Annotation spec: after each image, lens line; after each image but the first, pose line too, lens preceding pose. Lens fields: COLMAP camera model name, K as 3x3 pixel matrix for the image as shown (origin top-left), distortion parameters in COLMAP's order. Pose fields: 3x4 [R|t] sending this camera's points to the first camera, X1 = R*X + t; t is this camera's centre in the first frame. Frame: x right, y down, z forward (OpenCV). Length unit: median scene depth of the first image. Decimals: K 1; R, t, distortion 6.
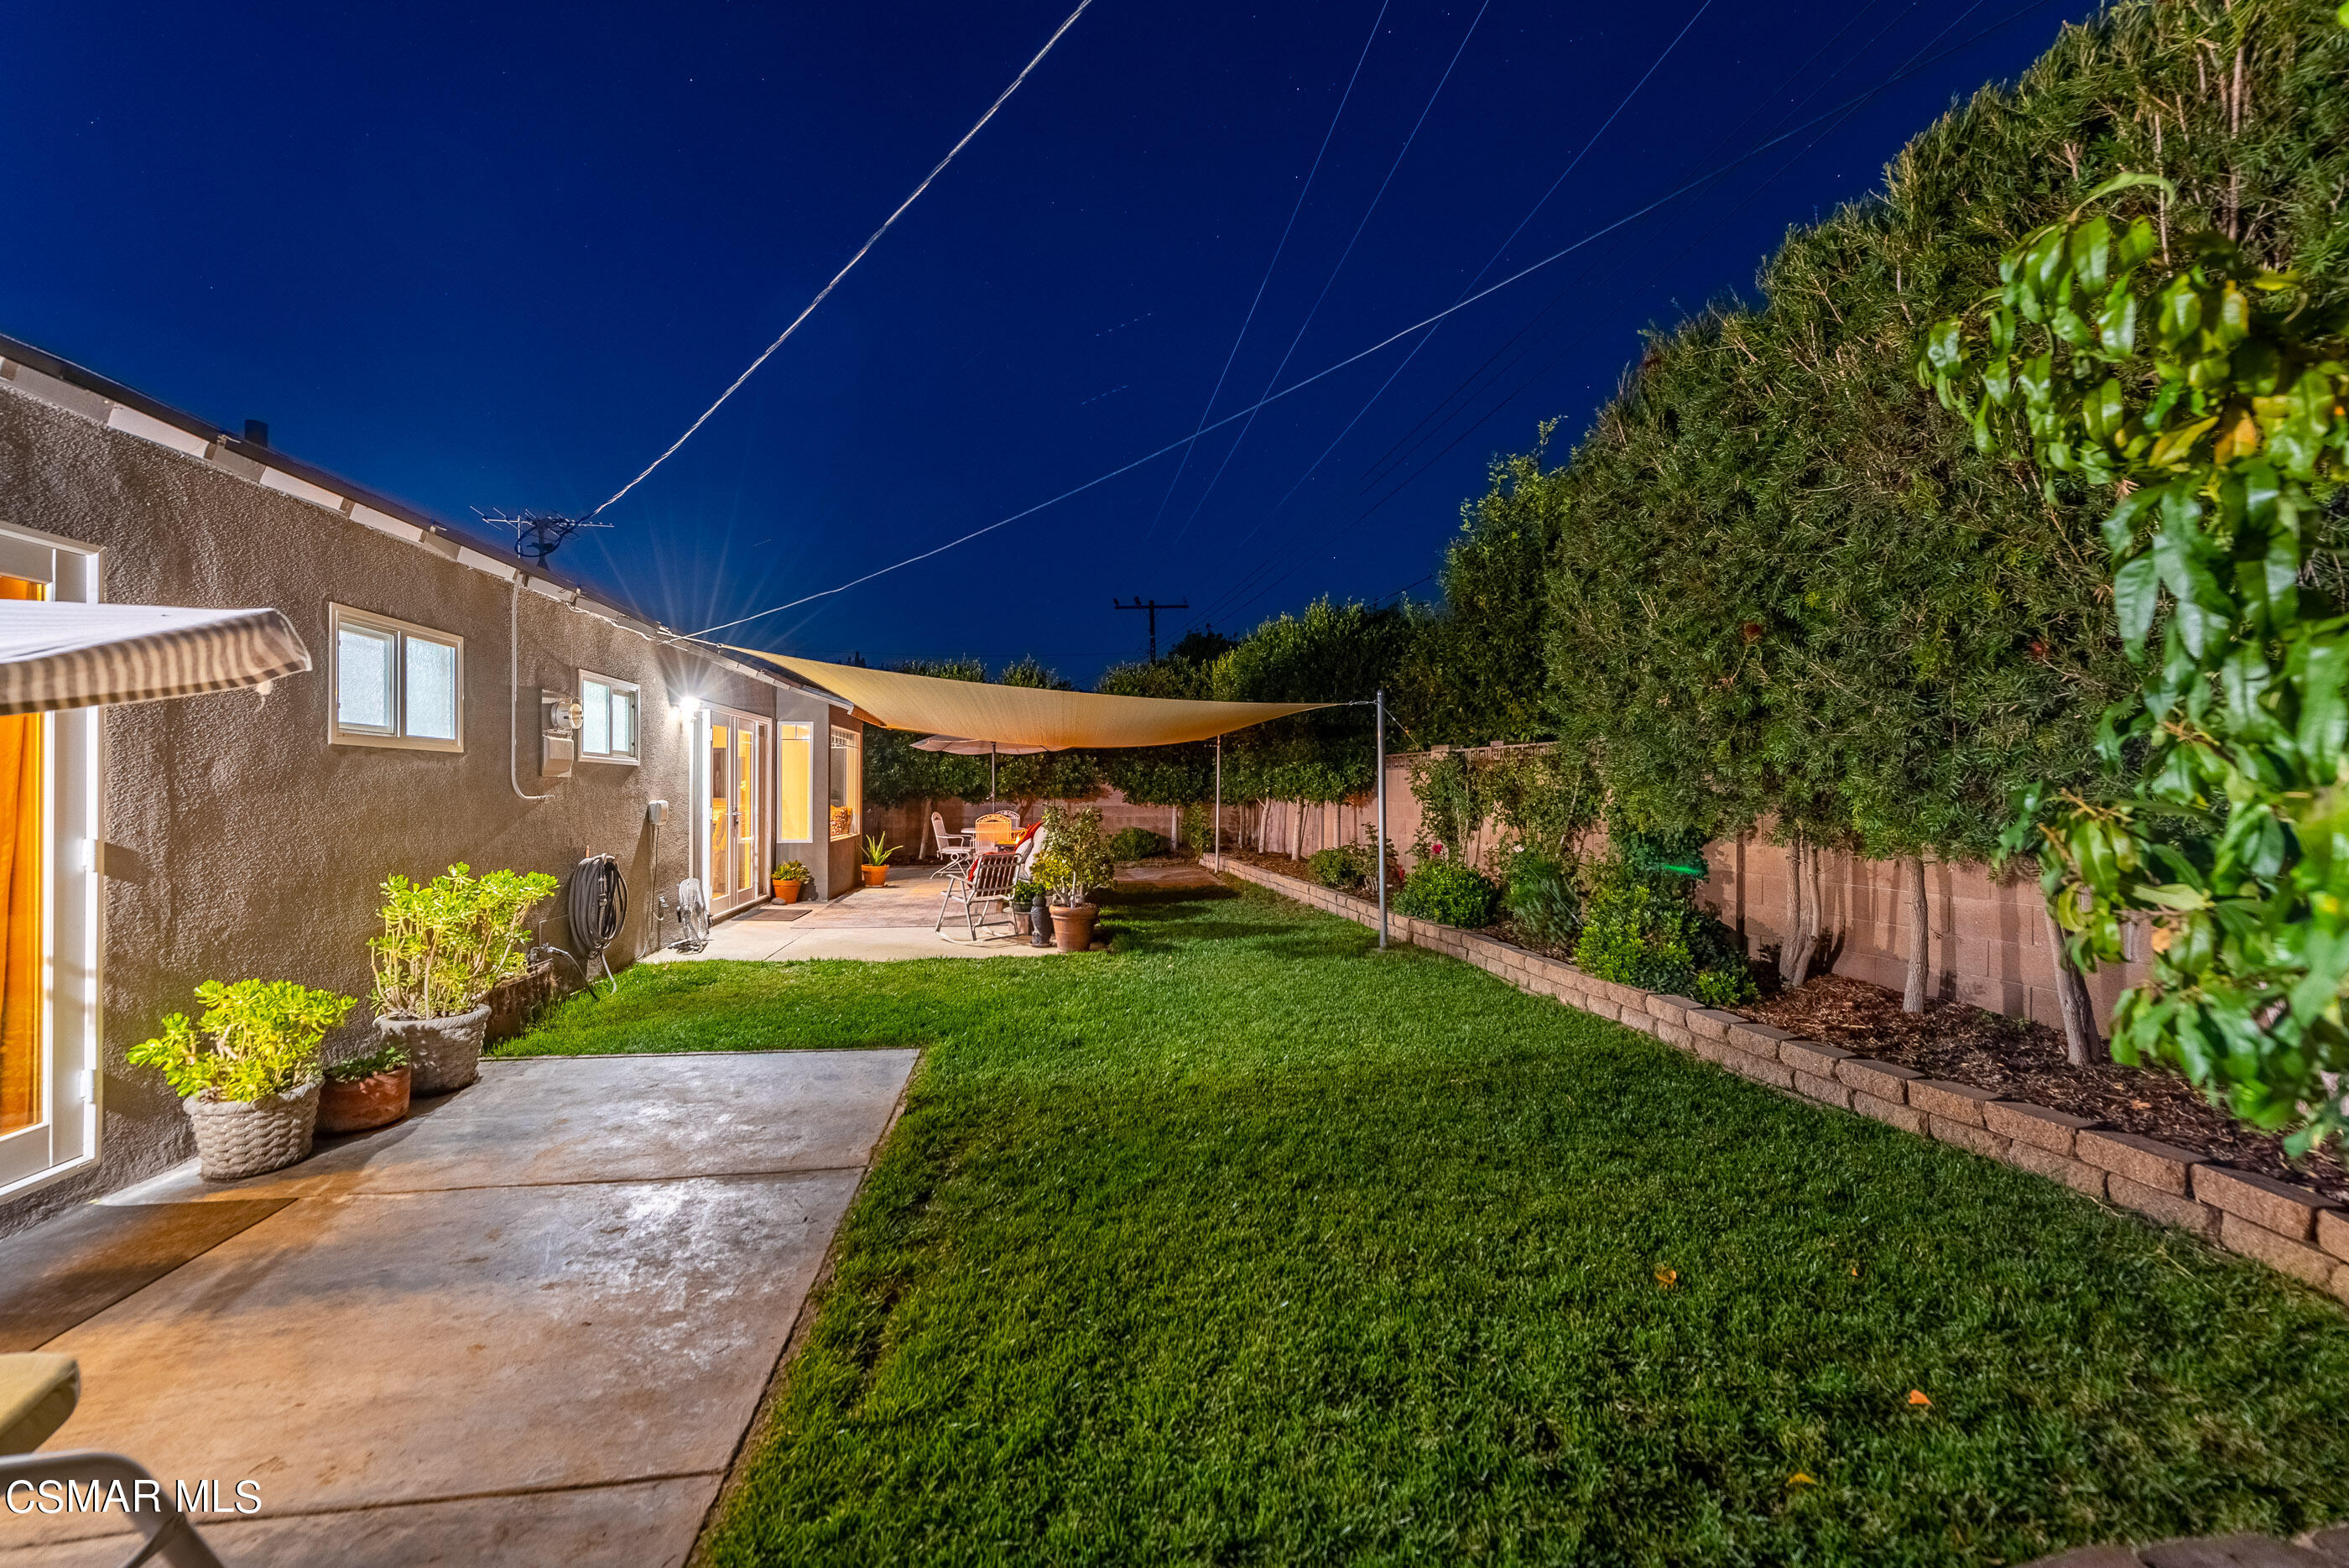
lens RADIAL K [[926.2, 0, 1190.6], [0, 926.2, 778.6], [0, 0, 1]] dist [0.013312, -0.004290]
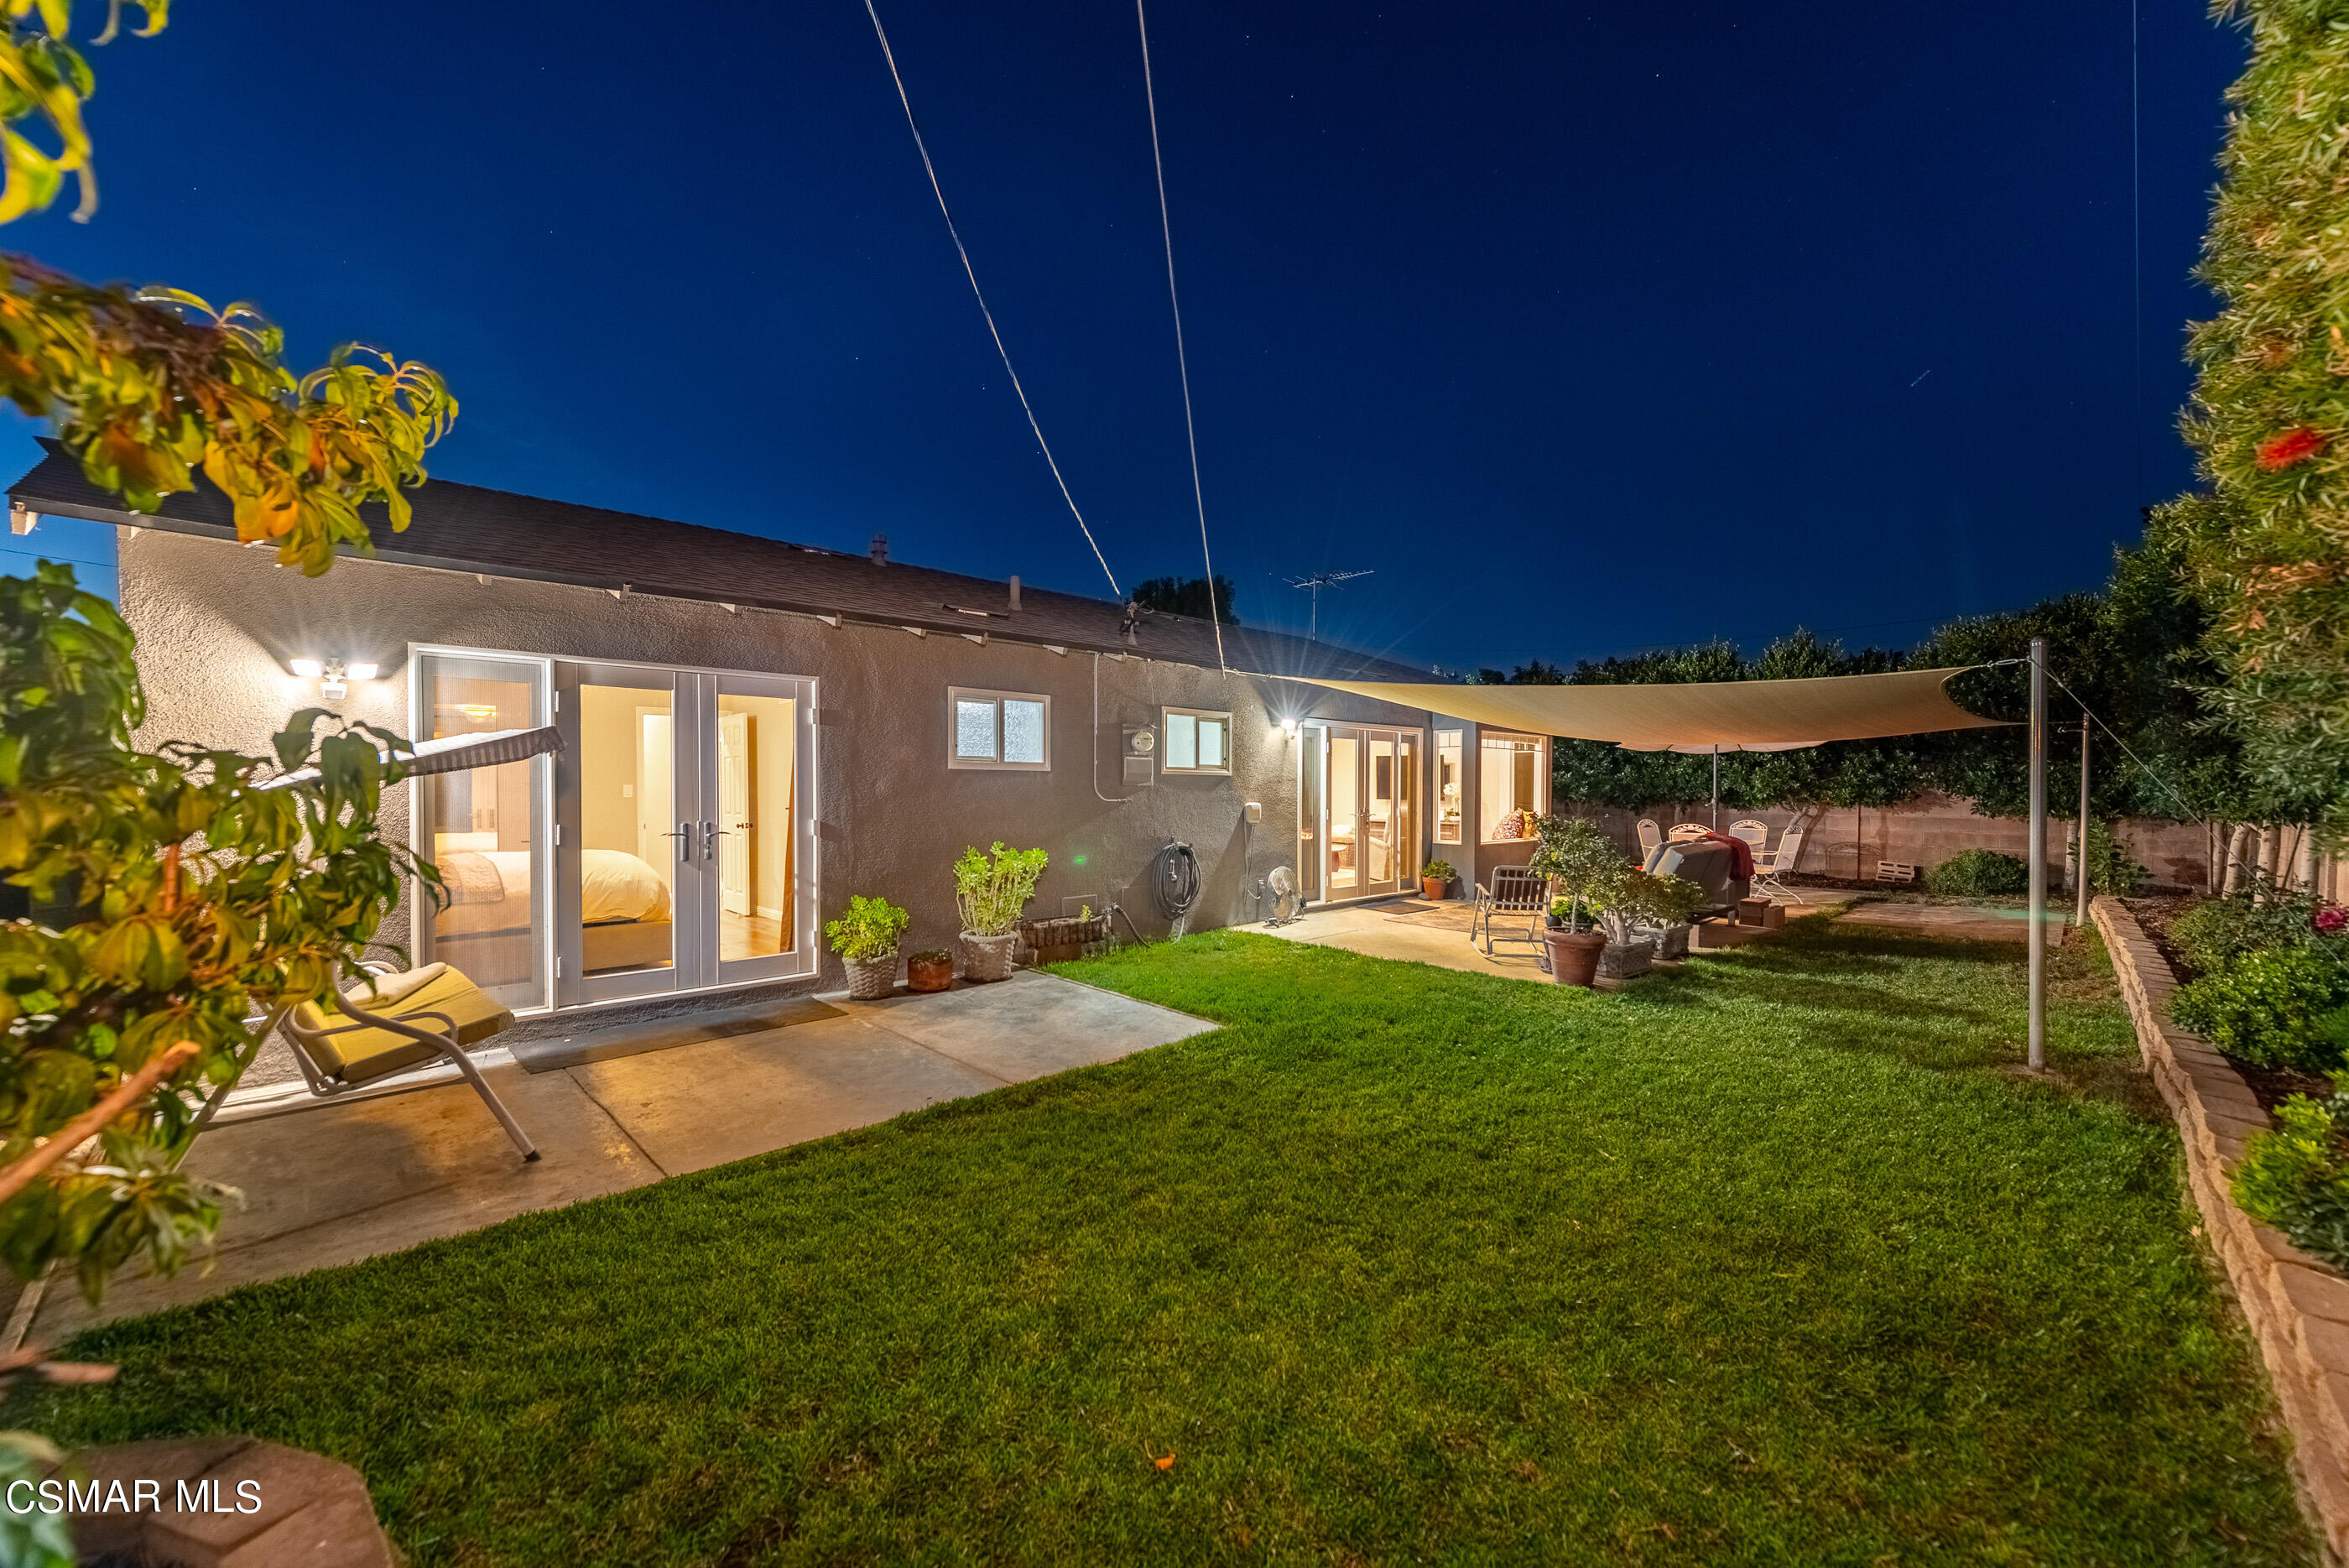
lens RADIAL K [[926.2, 0, 1175.9], [0, 926.2, 801.5], [0, 0, 1]] dist [0.013312, -0.004290]
pose [[0.568825, 0.015829, -0.822306, 0.708271], [0.005000, 0.999730, 0.022703, -0.013350], [0.822443, -0.017026, 0.568592, 0.363056]]
